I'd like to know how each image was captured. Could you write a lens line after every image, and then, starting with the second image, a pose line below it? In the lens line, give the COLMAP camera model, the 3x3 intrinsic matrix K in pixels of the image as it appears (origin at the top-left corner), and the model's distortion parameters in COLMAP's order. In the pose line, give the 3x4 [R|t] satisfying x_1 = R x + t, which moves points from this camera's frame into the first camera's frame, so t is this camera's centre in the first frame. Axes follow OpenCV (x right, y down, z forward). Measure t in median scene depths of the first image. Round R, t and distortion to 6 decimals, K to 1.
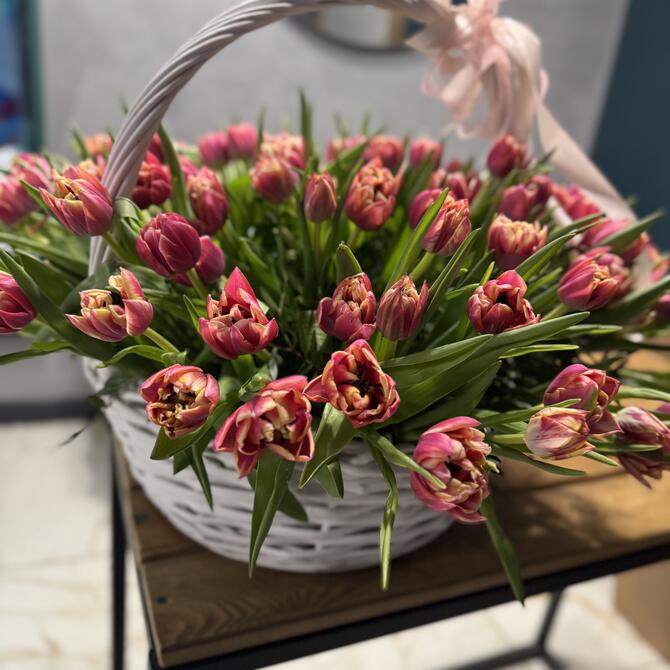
lens RADIAL K [[607.3, 0, 352.7], [0, 607.3, 336.4], [0, 0, 1]] dist [0.104285, -0.196803]
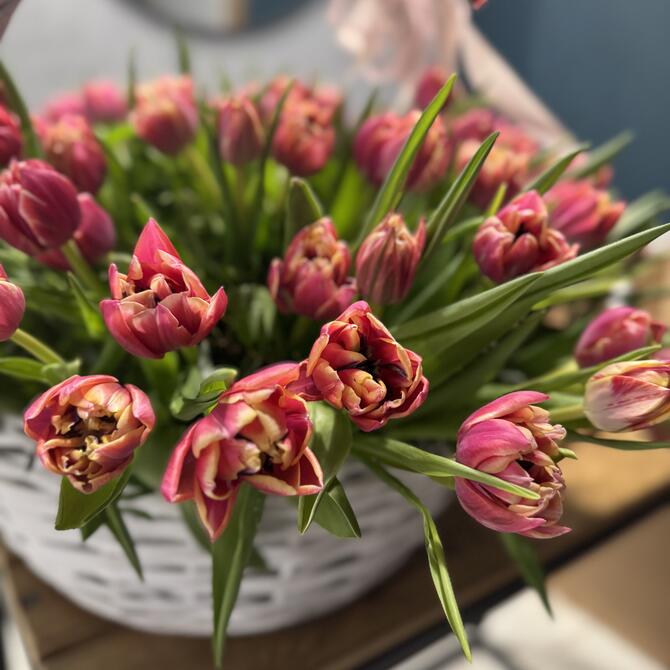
lens RADIAL K [[601.2, 0, 335.0], [0, 601.2, 335.0], [0, 0, 1]] dist [0.100386, -0.278489]
pose [[0.972617, -0.121758, 0.197968, -0.143870], [0.124701, 0.992191, -0.002420, 0.038748], [-0.196127, 0.027041, 0.980206, 0.327799]]
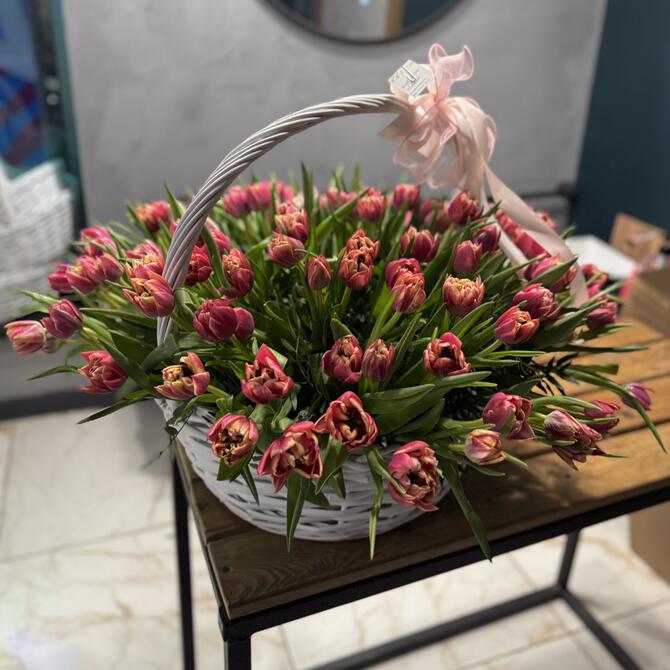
lens RADIAL K [[635.1, 0, 352.8], [0, 635.1, 278.3], [0, 0, 1]] dist [0.166307, -0.316569]
pose [[0.995928, -0.074995, -0.050042, 0.117555], [0.075535, 0.997103, 0.008996, -0.274185], [0.049222, -0.012739, 0.998707, -0.546699]]
